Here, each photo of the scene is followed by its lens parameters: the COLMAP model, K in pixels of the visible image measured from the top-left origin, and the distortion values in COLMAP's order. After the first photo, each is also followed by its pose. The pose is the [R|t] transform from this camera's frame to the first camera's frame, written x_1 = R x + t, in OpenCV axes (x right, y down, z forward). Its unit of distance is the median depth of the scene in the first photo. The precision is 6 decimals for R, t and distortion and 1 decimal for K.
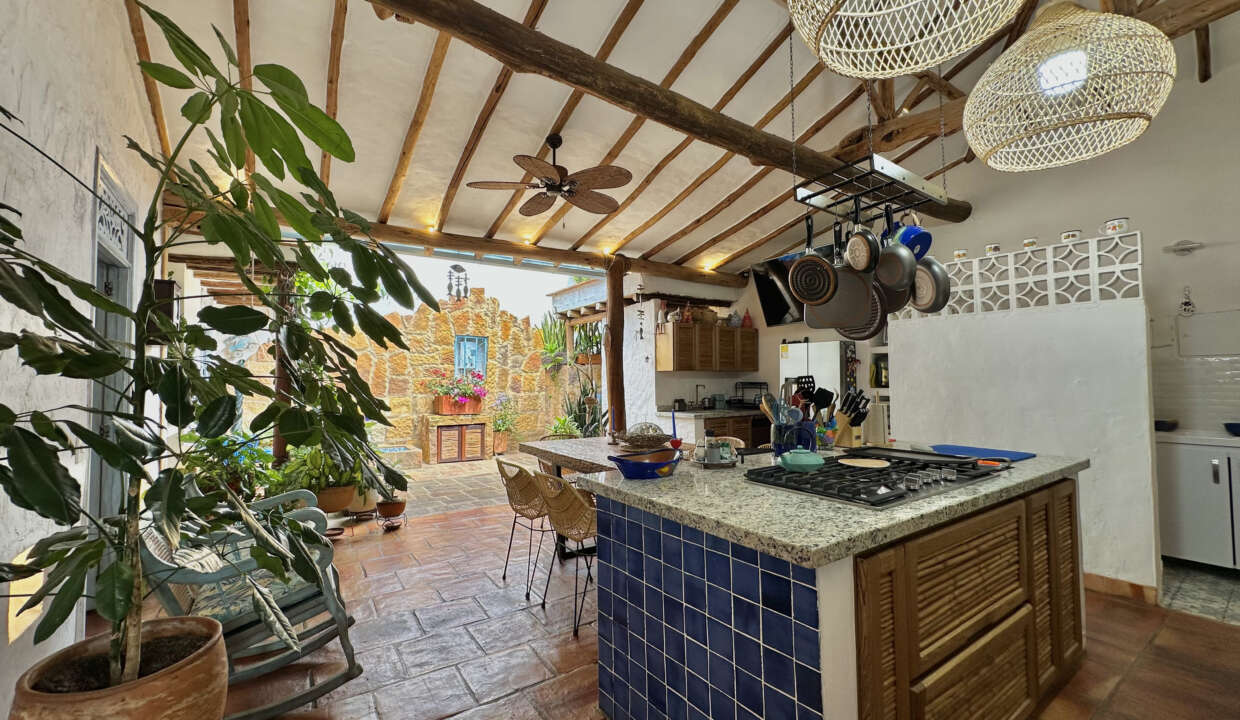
lens RADIAL K [[496.8, 0, 621.8], [0, 496.8, 363.9], [0, 0, 1]] dist [-0.005464, 0.001138]
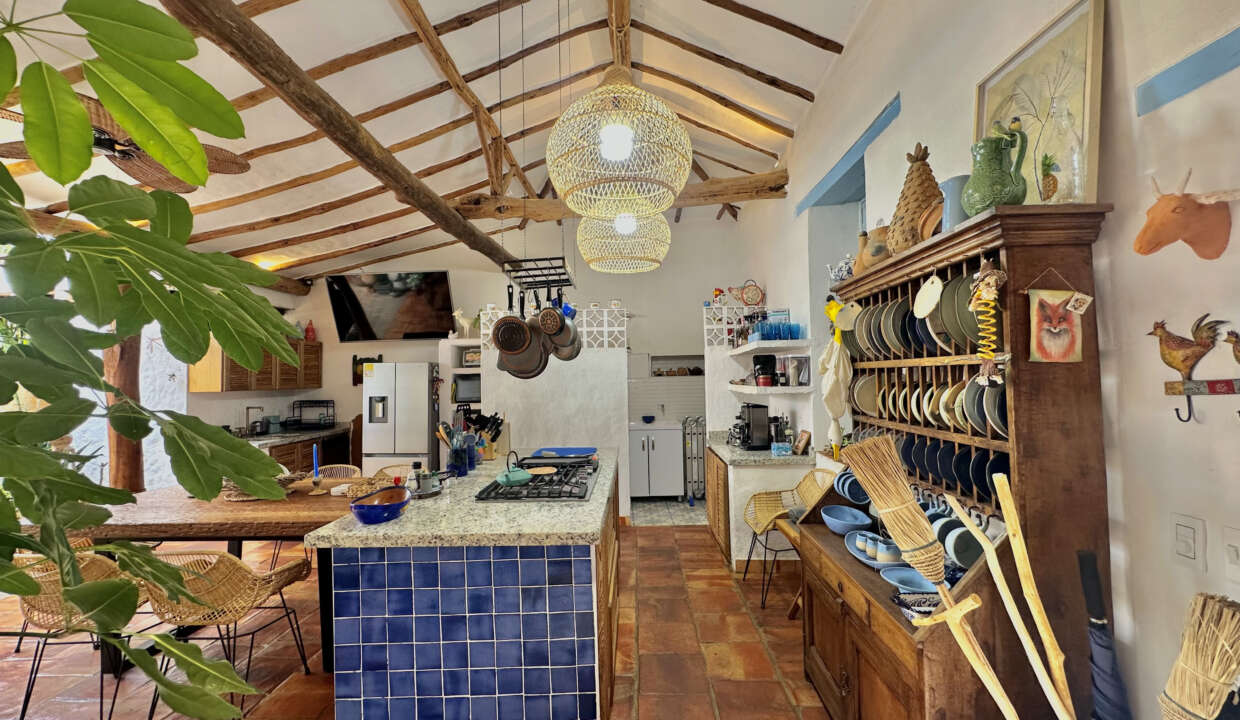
lens RADIAL K [[496.8, 0, 629.0], [0, 496.8, 360.5], [0, 0, 1]] dist [-0.005464, 0.001138]
pose [[0.572790, 0.022389, 0.819396, -0.155591], [-0.011688, 0.999748, -0.019147, -0.025751], [-0.819619, 0.001390, 0.572908, 0.000988]]
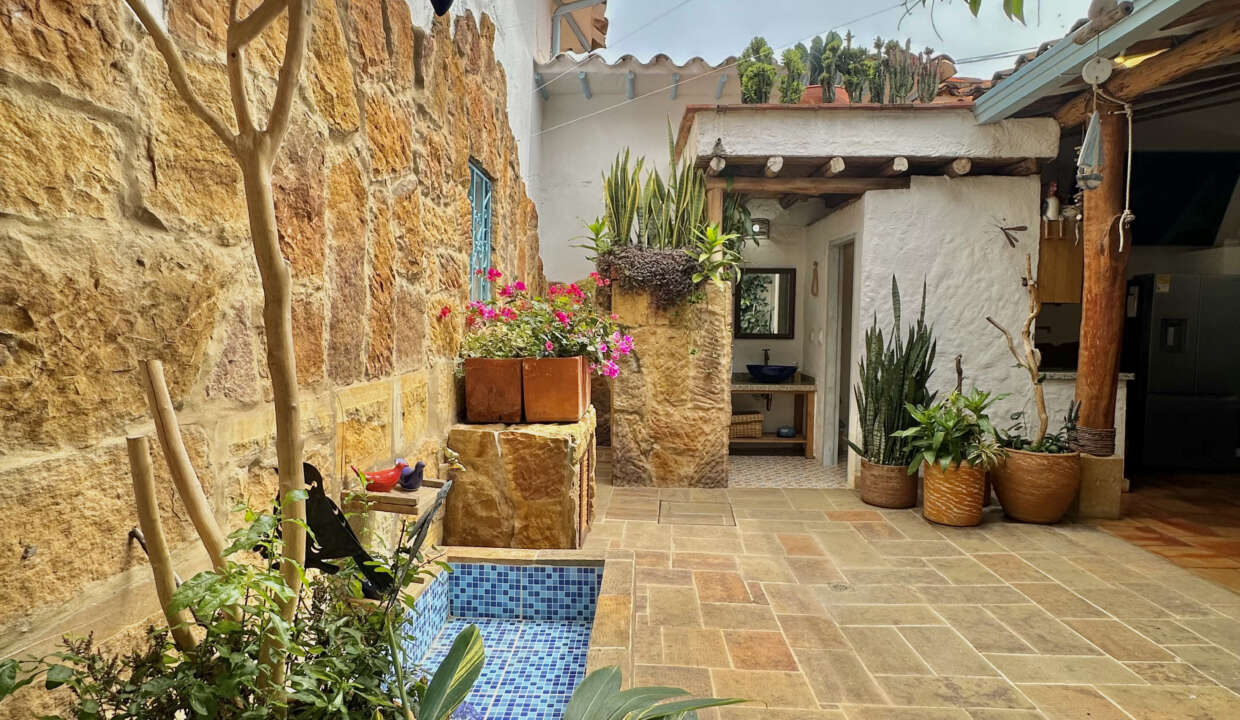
lens RADIAL K [[662.6, 0, 620.0], [0, 662.6, 360.5], [0, 0, 1]] dist [-0.005652, 0.003848]
pose [[0.585946, -0.038027, 0.809457, -0.769544], [-0.041198, 0.996209, 0.076623, 0.038943], [-0.809302, -0.078245, 0.582158, 0.858935]]
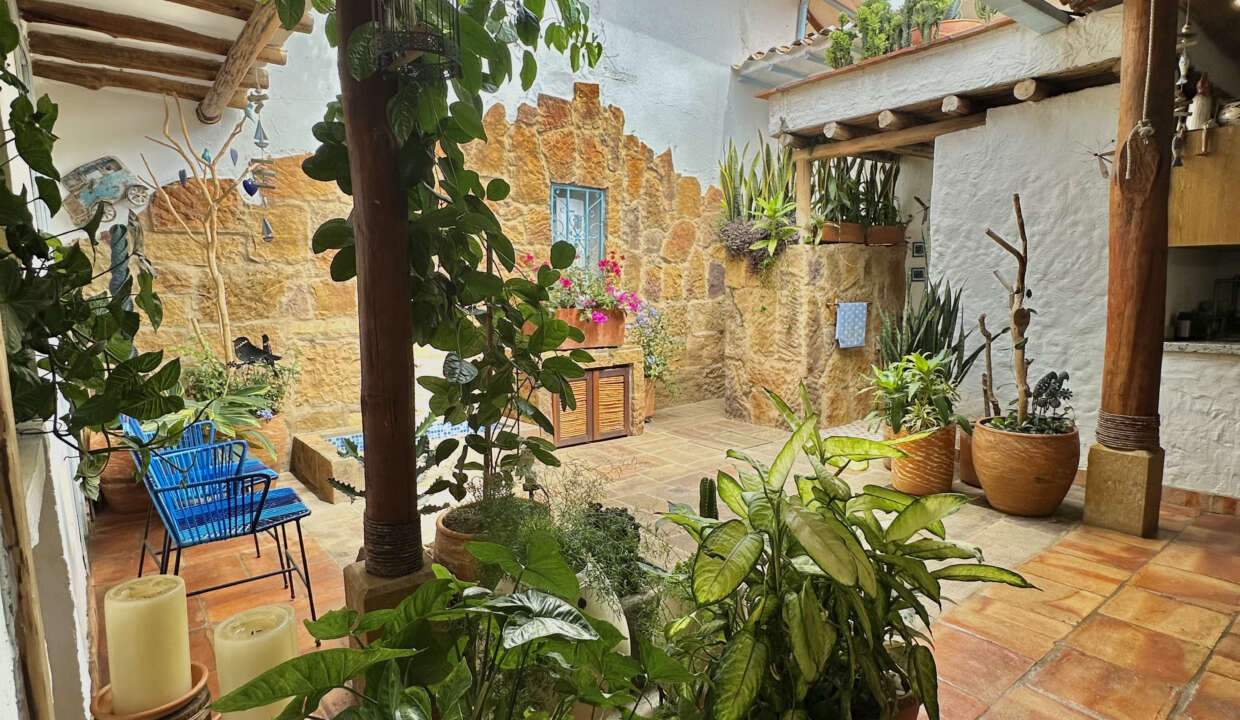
lens RADIAL K [[662.6, 0, 618.7], [0, 662.6, 361.2], [0, 0, 1]] dist [-0.005652, 0.003848]
pose [[0.996953, -0.017050, 0.076112, -0.404801], [0.005518, 0.988787, 0.149230, 0.021863], [-0.077803, -0.148355, 0.985869, 0.422732]]
